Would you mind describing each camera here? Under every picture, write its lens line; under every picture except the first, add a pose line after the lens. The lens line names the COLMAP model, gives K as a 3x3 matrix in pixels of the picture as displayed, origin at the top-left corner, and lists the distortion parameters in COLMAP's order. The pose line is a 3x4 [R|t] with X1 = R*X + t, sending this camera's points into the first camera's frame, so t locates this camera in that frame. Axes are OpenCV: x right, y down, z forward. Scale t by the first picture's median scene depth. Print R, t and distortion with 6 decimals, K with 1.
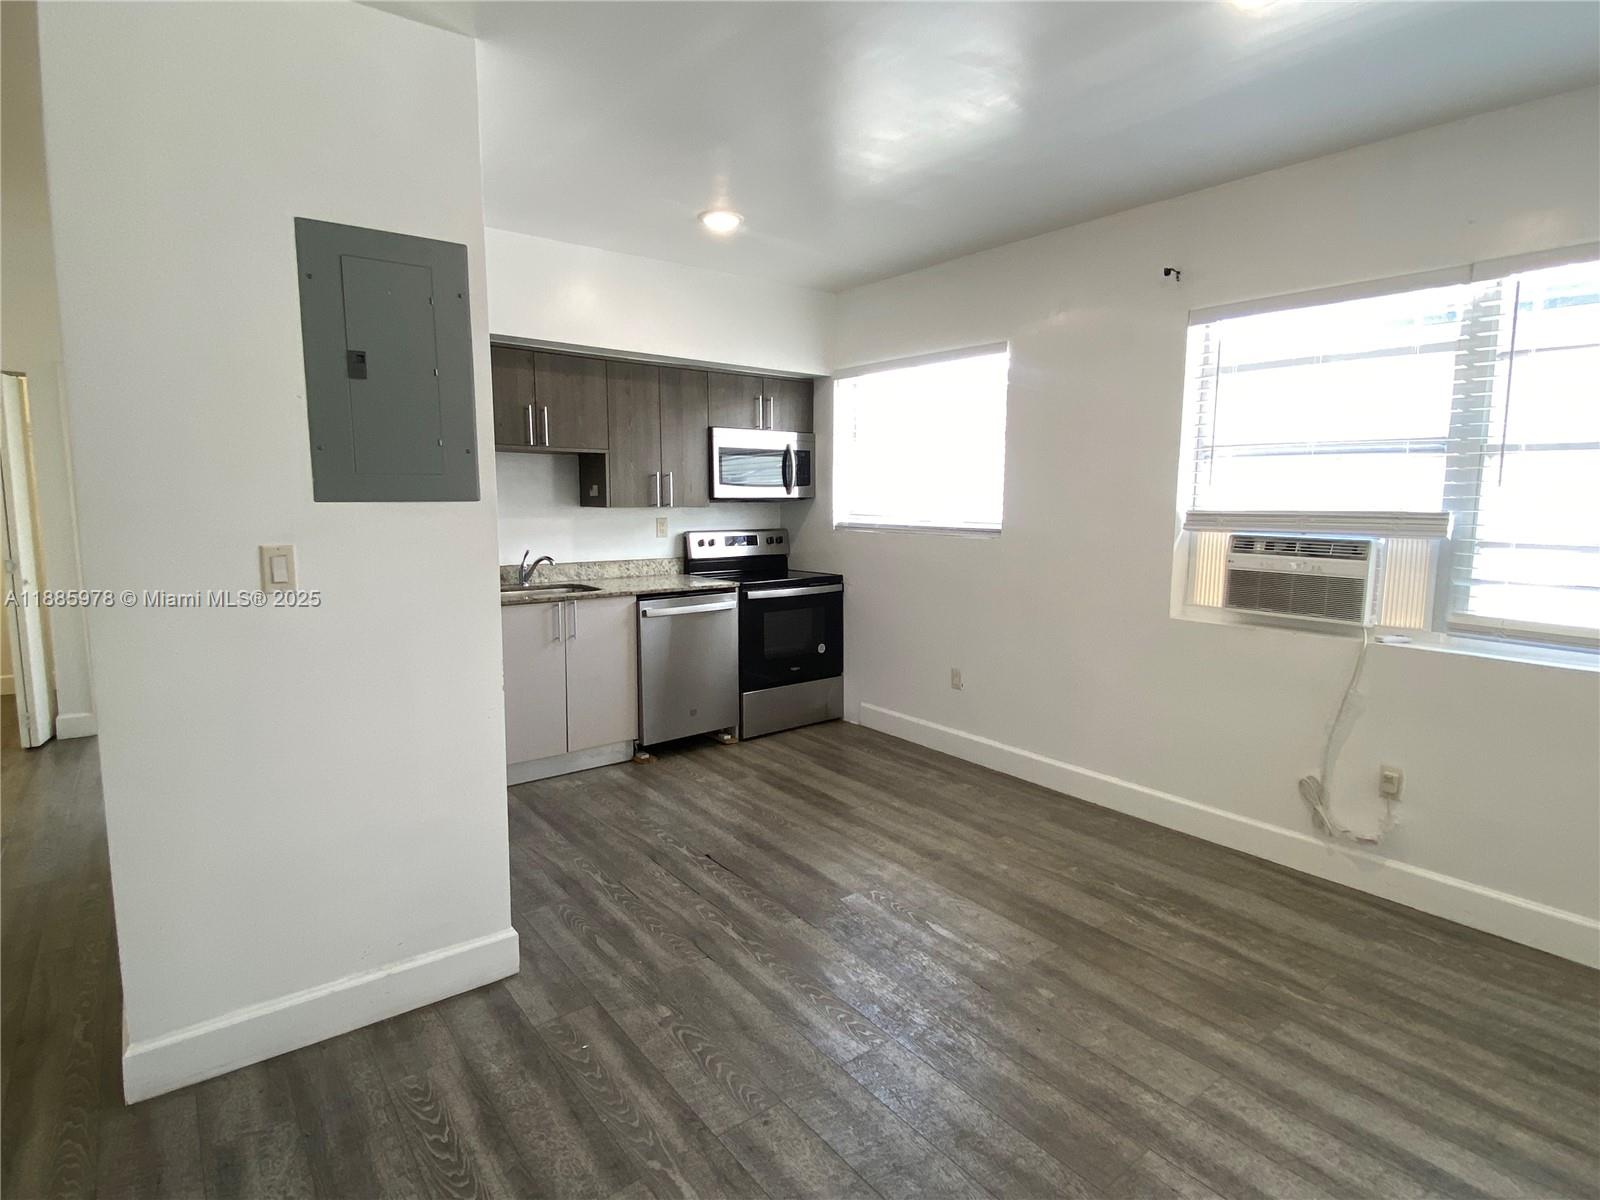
lens RADIAL K [[828.7, 0, 796.2], [0, 828.7, 596.7], [0, 0, 1]] dist [0.026624, -0.024955]
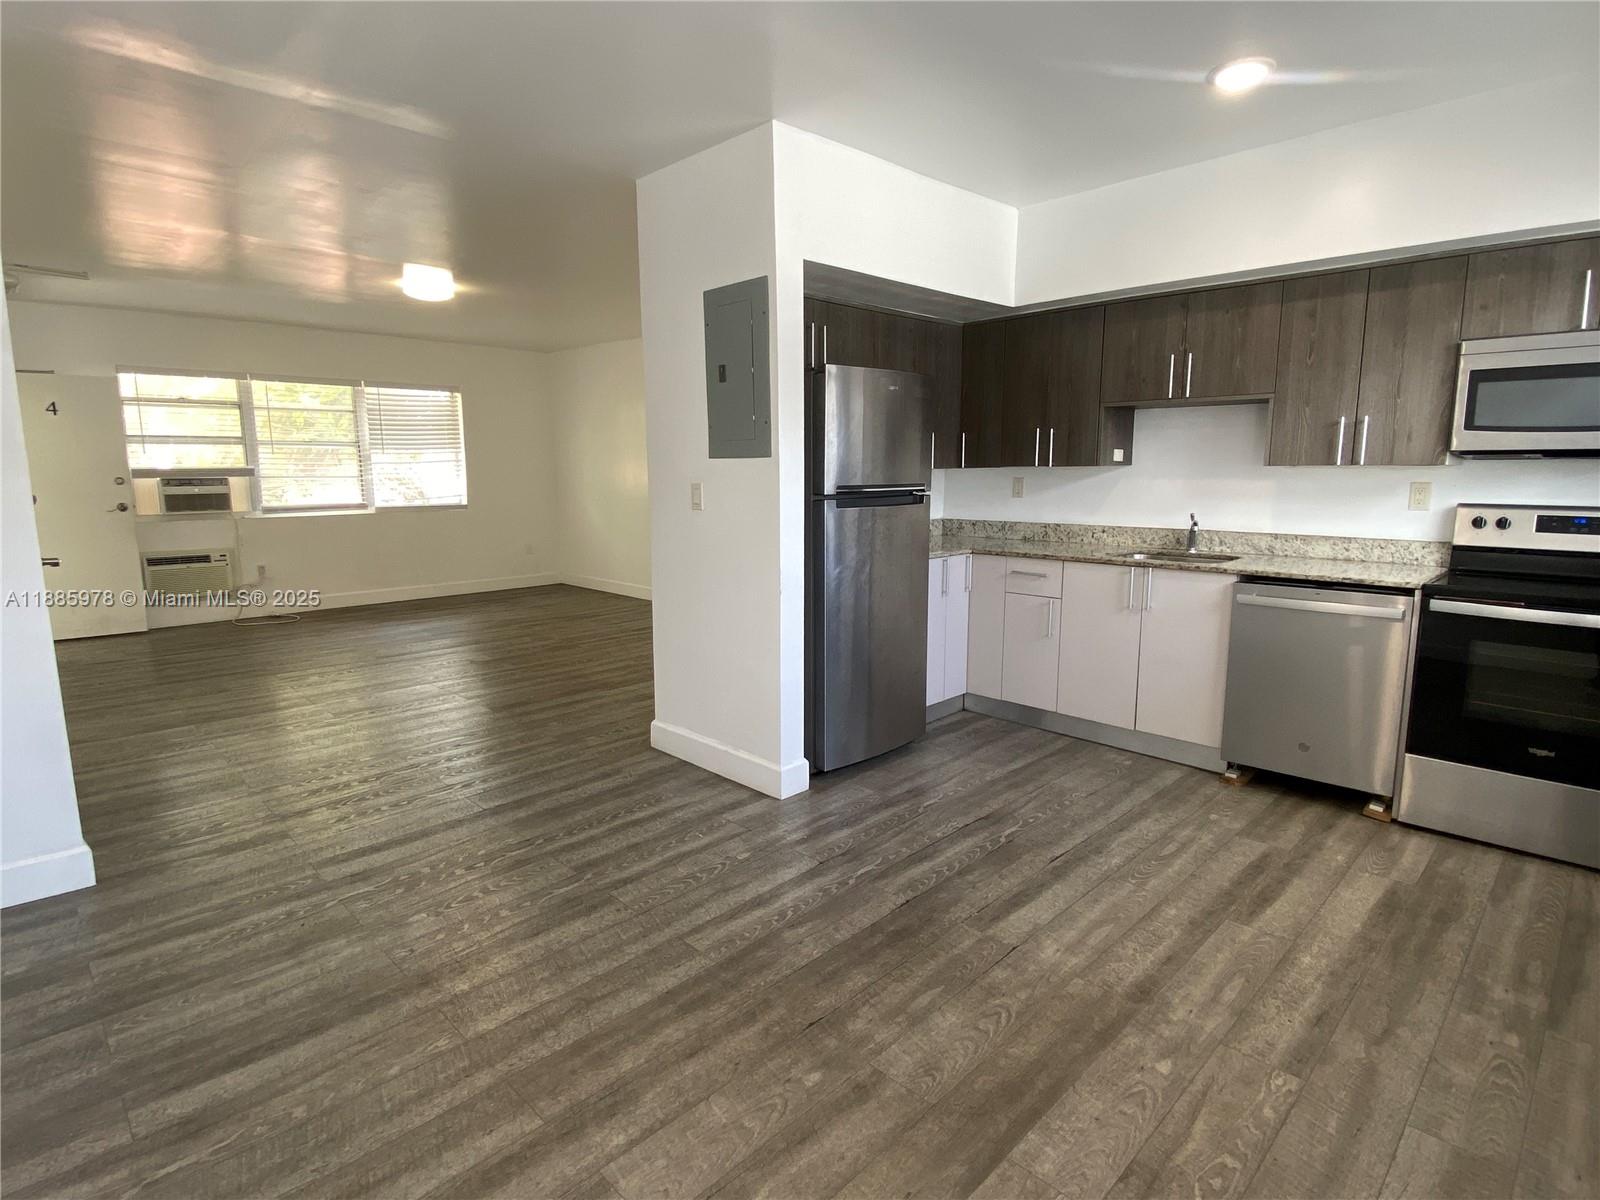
lens RADIAL K [[828.7, 0, 788.2], [0, 828.7, 595.0], [0, 0, 1]] dist [0.026624, -0.024955]
pose [[0.107120, 0.148345, -0.983117, 0.626257], [-0.116774, 0.983840, 0.135730, -0.046464], [0.987365, 0.100263, 0.122712, 0.525586]]
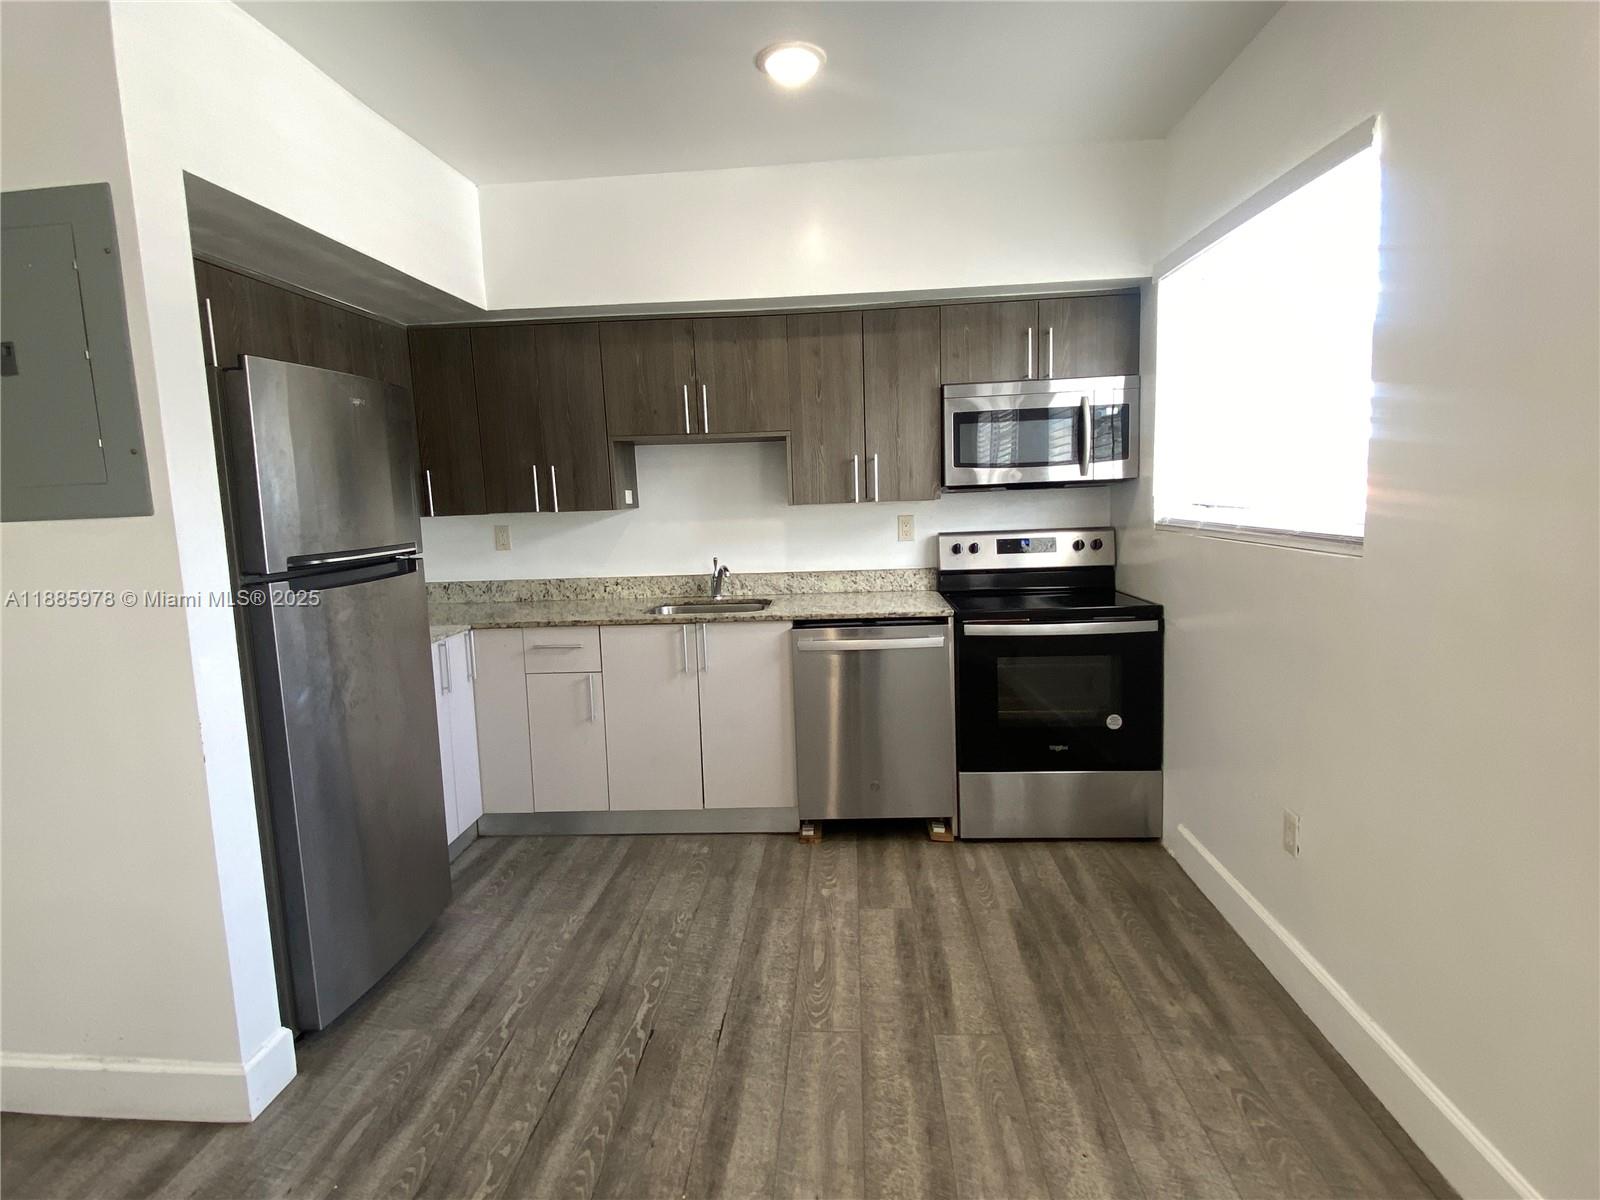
lens RADIAL K [[828.7, 0, 795.4], [0, 828.7, 590.4], [0, 0, 1]] dist [0.026624, -0.024955]
pose [[0.746406, 0.049720, -0.663631, 0.344430], [-0.044507, 0.998702, 0.024765, -0.053969], [0.664001, 0.011051, 0.747650, 0.489563]]
